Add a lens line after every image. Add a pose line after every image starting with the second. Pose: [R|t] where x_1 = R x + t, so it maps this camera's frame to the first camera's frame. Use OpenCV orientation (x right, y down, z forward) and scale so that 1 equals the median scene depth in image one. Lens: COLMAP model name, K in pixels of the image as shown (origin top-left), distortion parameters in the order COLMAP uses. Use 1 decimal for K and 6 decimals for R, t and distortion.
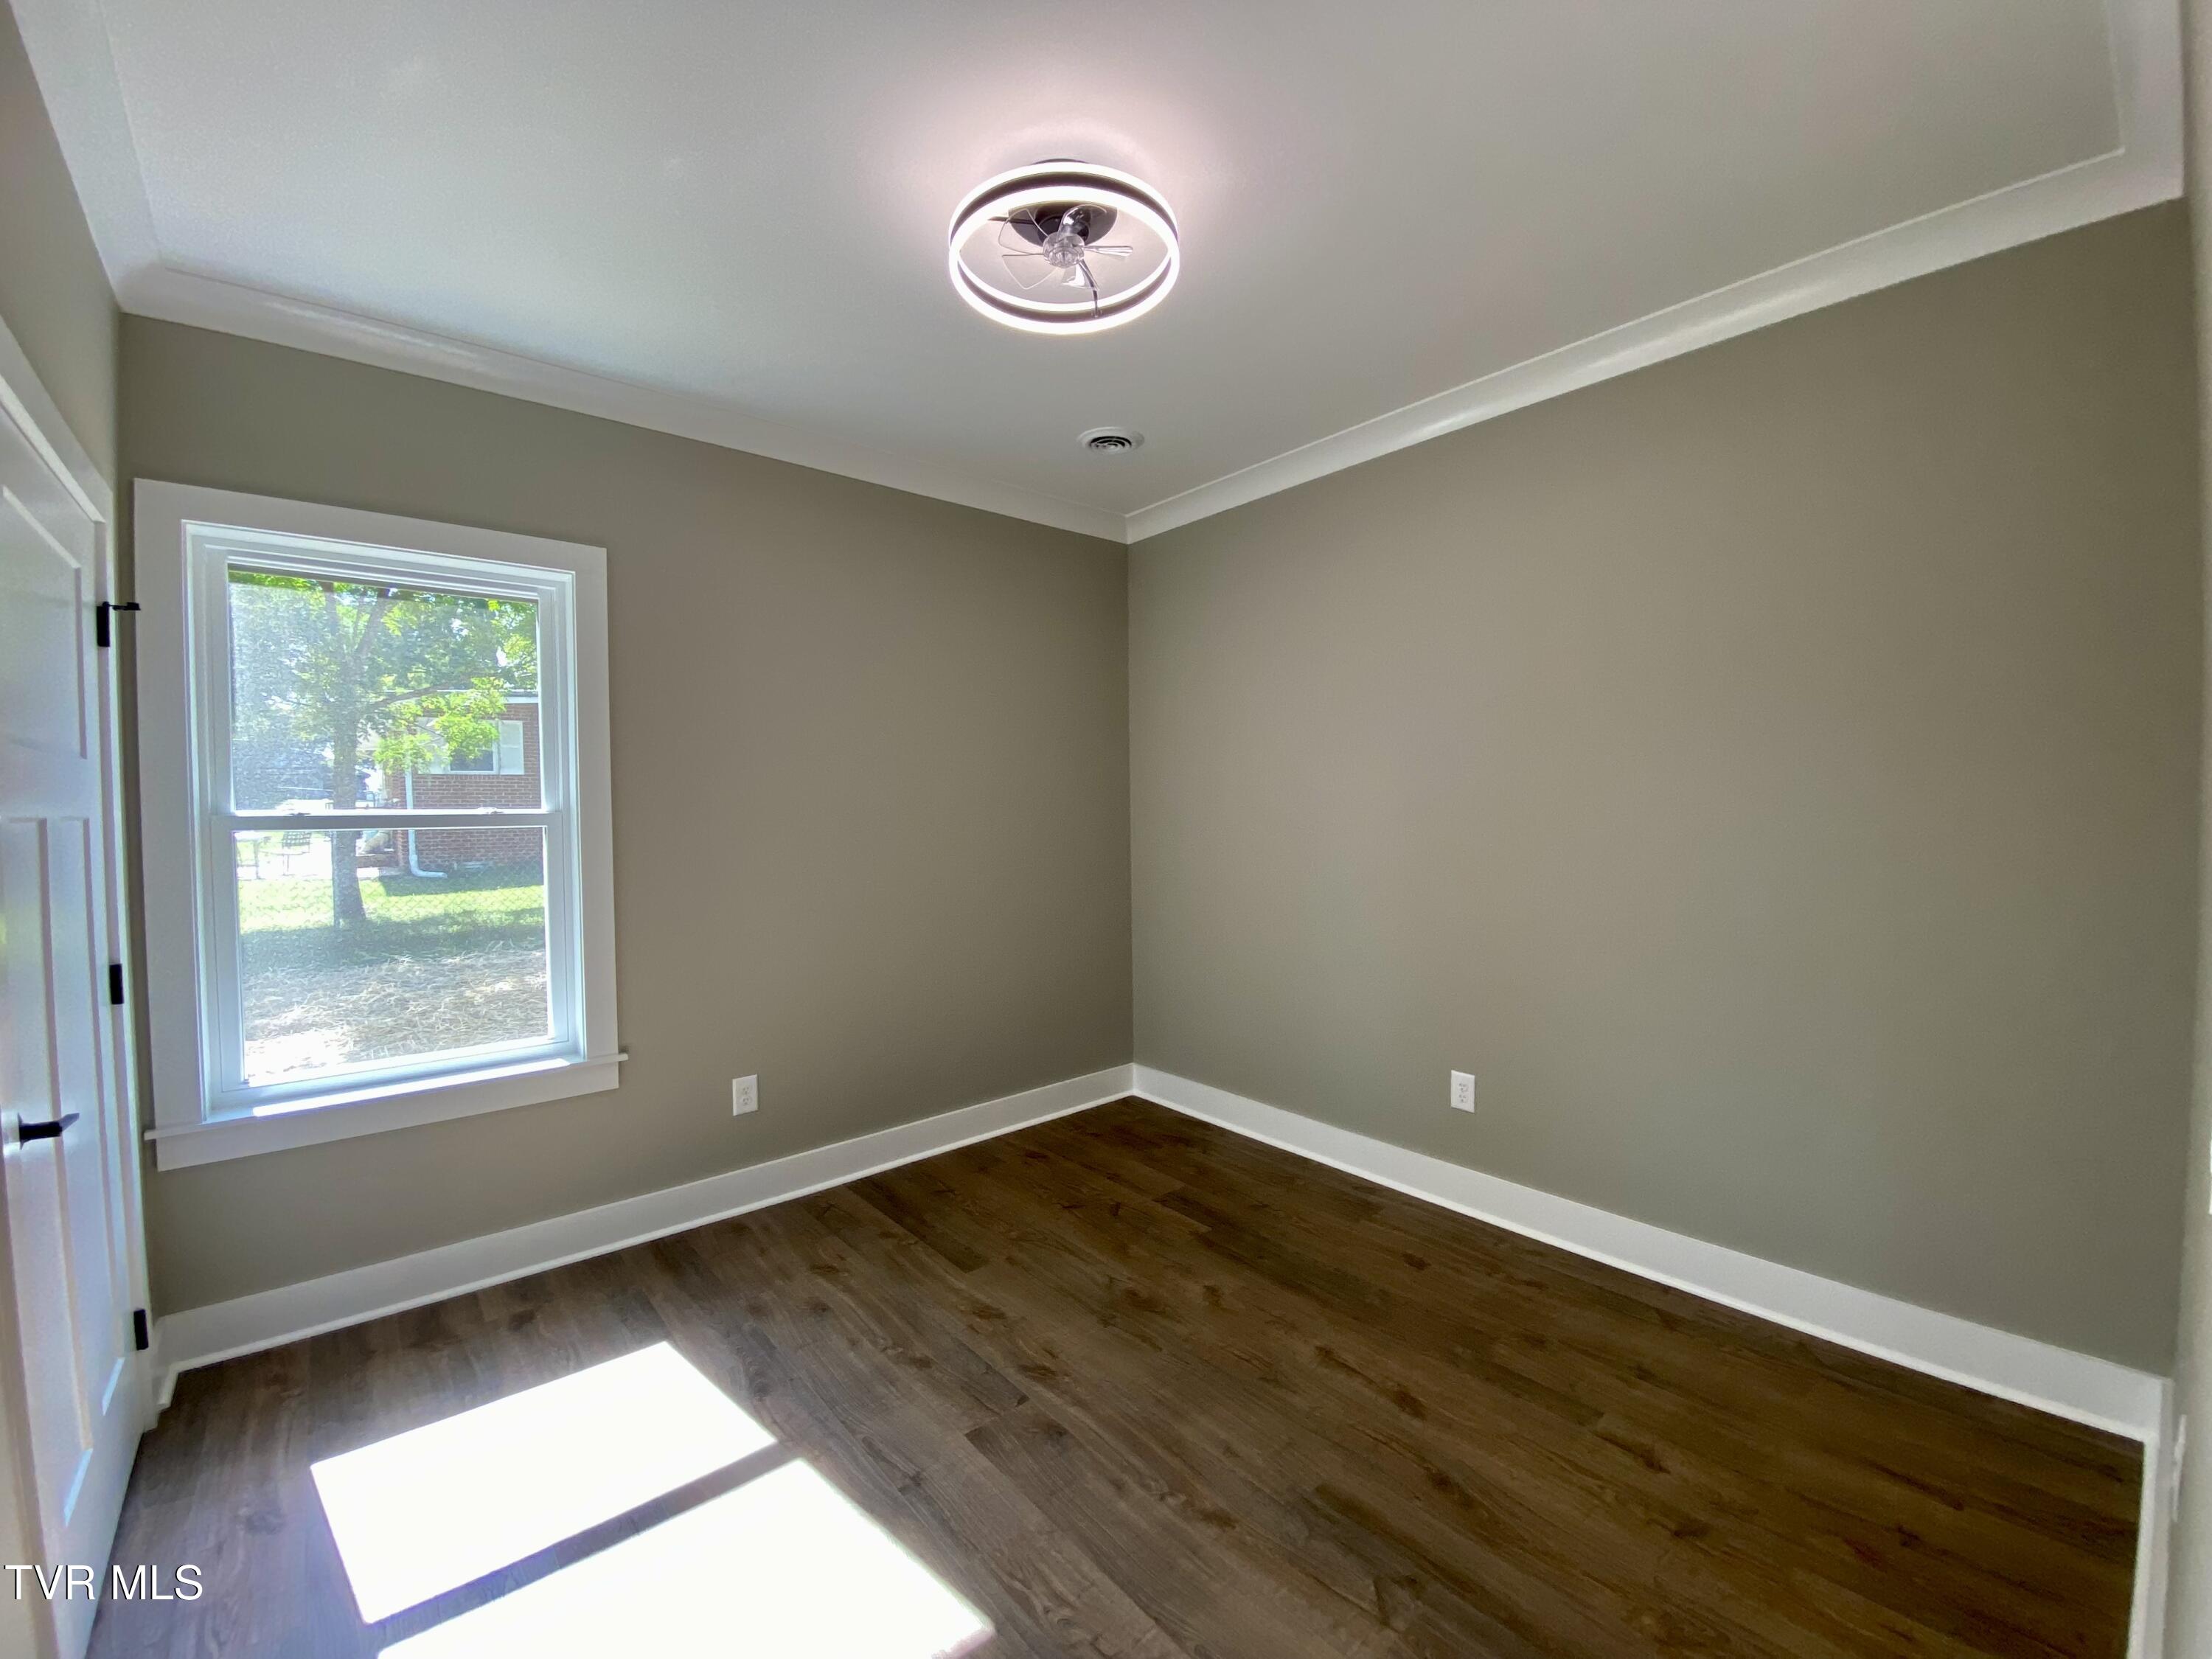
lens RADIAL K [[907.9, 0, 1103.6], [0, 907.9, 827.7], [0, 0, 1]] dist [0.025099, -0.018797]
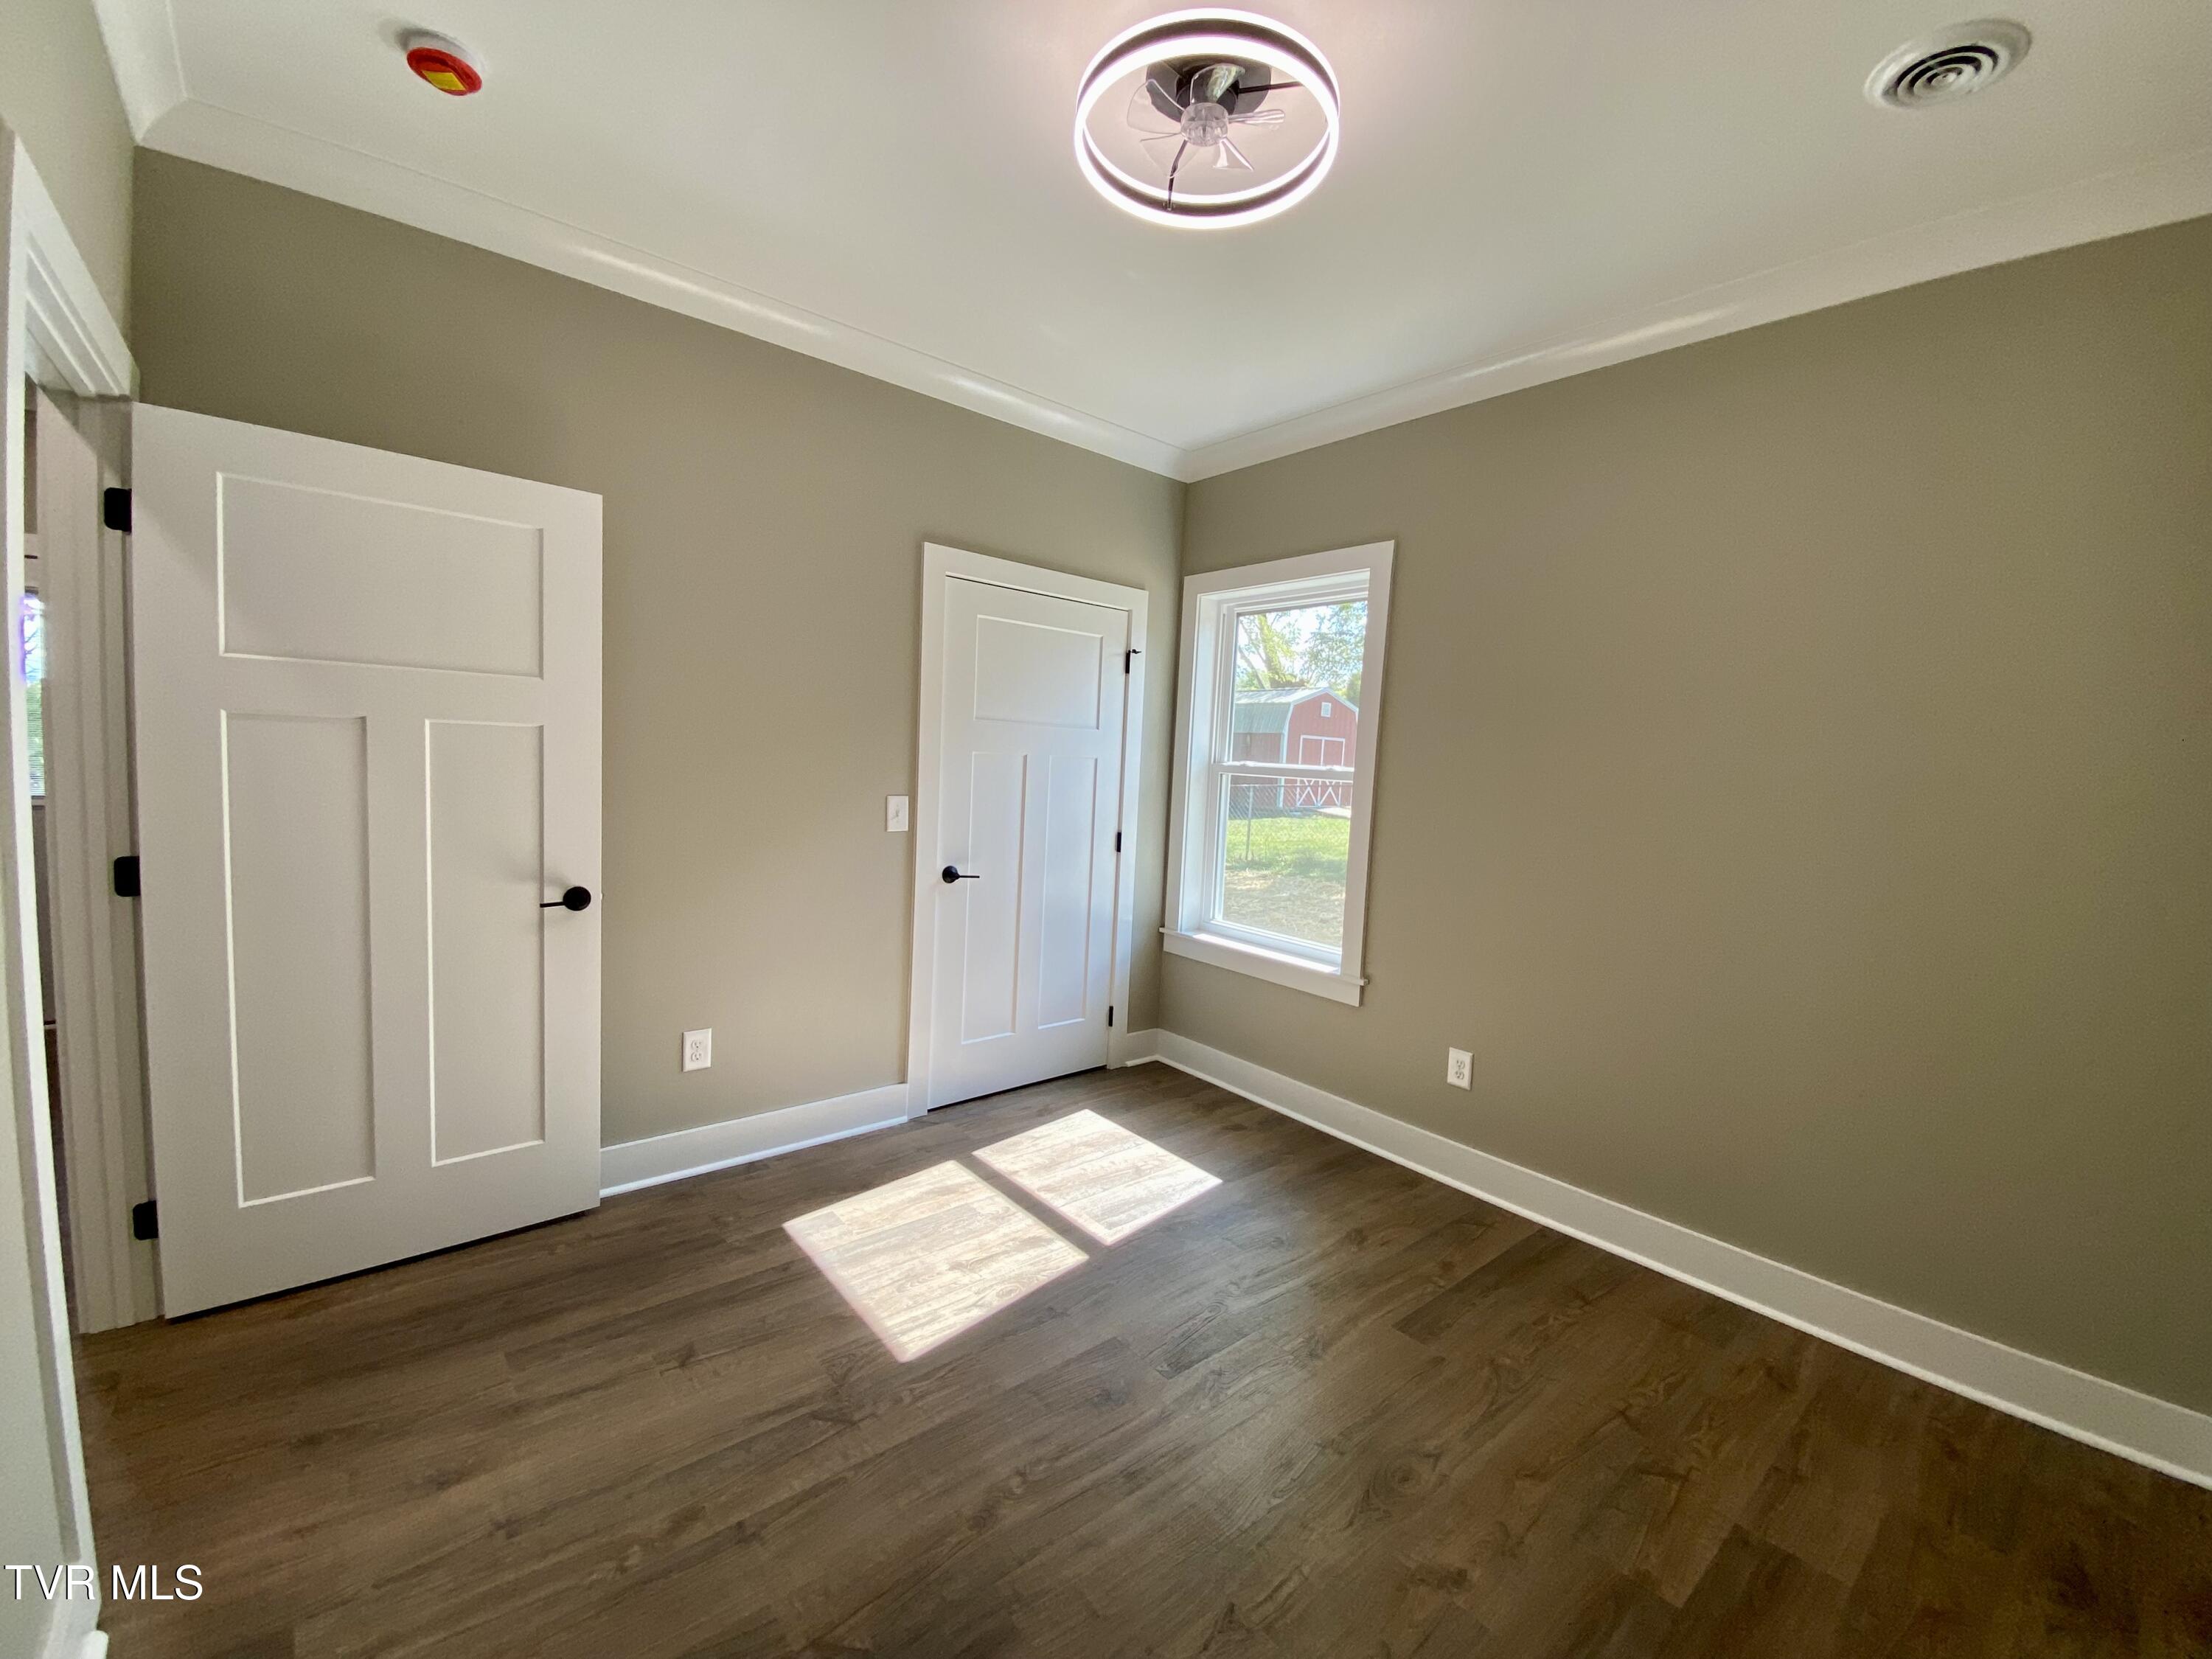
lens RADIAL K [[907.9, 0, 1103.6], [0, 907.9, 827.7], [0, 0, 1]] dist [0.025099, -0.018797]
pose [[0.002953, 0.093206, -0.995643, 0.650836], [-0.076369, 0.992760, 0.092709, -0.029026], [0.997075, 0.075763, 0.010050, 0.692018]]
